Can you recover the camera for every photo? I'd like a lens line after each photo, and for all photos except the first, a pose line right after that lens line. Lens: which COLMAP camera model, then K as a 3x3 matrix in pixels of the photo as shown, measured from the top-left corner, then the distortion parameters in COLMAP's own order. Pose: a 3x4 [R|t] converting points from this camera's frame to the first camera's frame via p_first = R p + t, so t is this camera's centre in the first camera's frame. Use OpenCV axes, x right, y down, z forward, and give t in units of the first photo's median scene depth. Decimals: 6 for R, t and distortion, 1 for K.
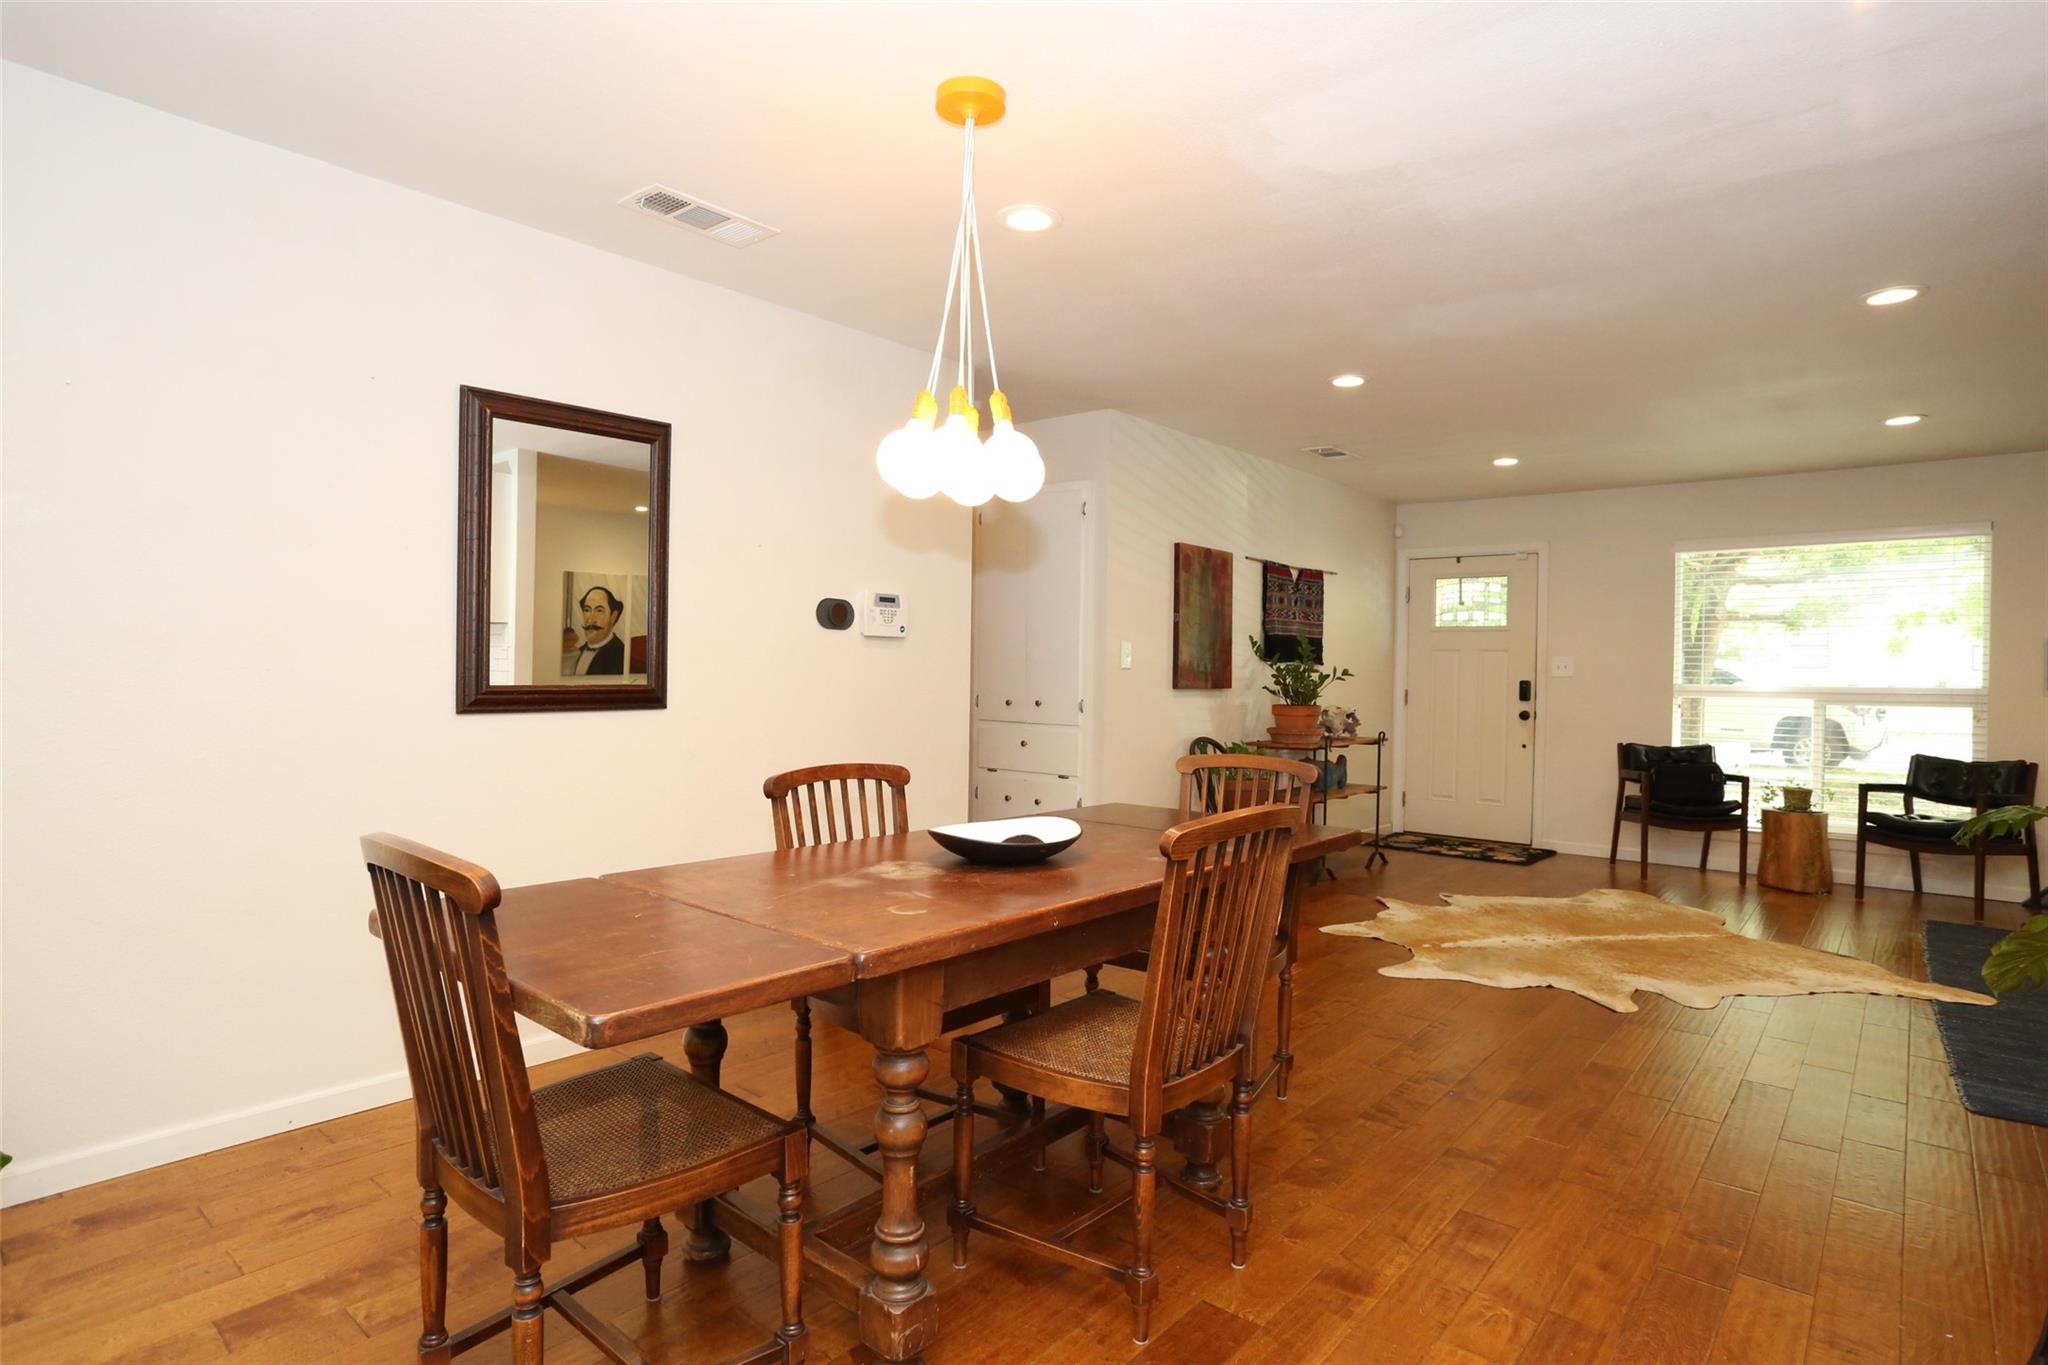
lens RADIAL K [[1053.0, 0, 1027.1], [0, 1053.0, 673.6], [0, 0, 1]] dist [-0.050605, 0.006973]
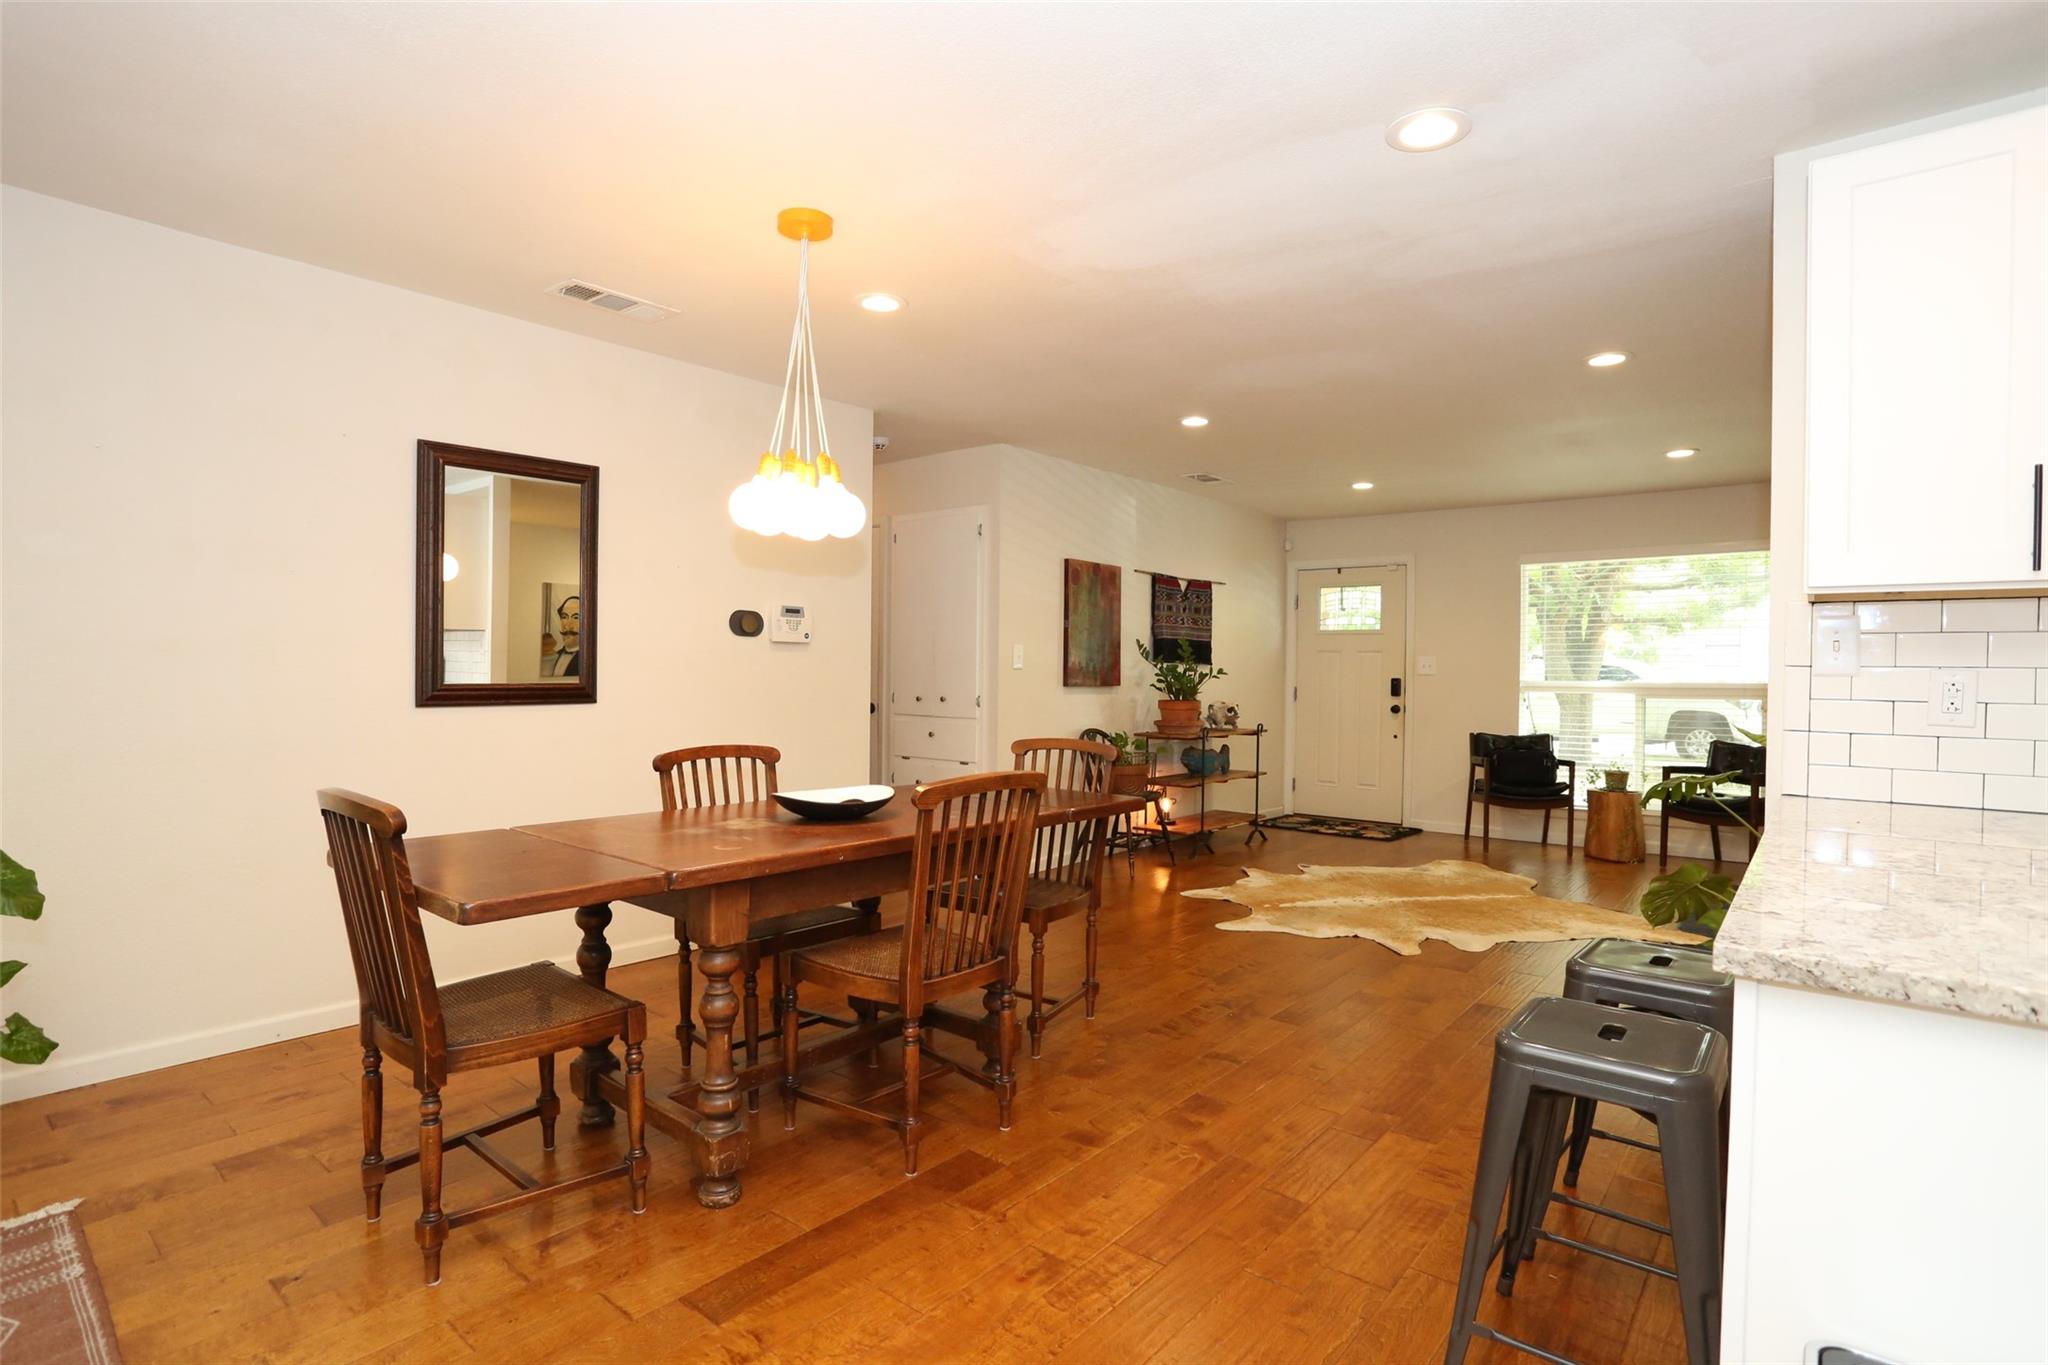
lens RADIAL K [[1003.4, 0, 1027.3], [0, 1003.4, 675.5], [0, 0, 1]] dist [-0.052365, 0.005919]
pose [[0.999832, -0.003598, 0.017947, 0.162620], [0.003578, 0.999993, 0.001160, 0.002870], [-0.017951, -0.001096, 0.999838, -0.187920]]
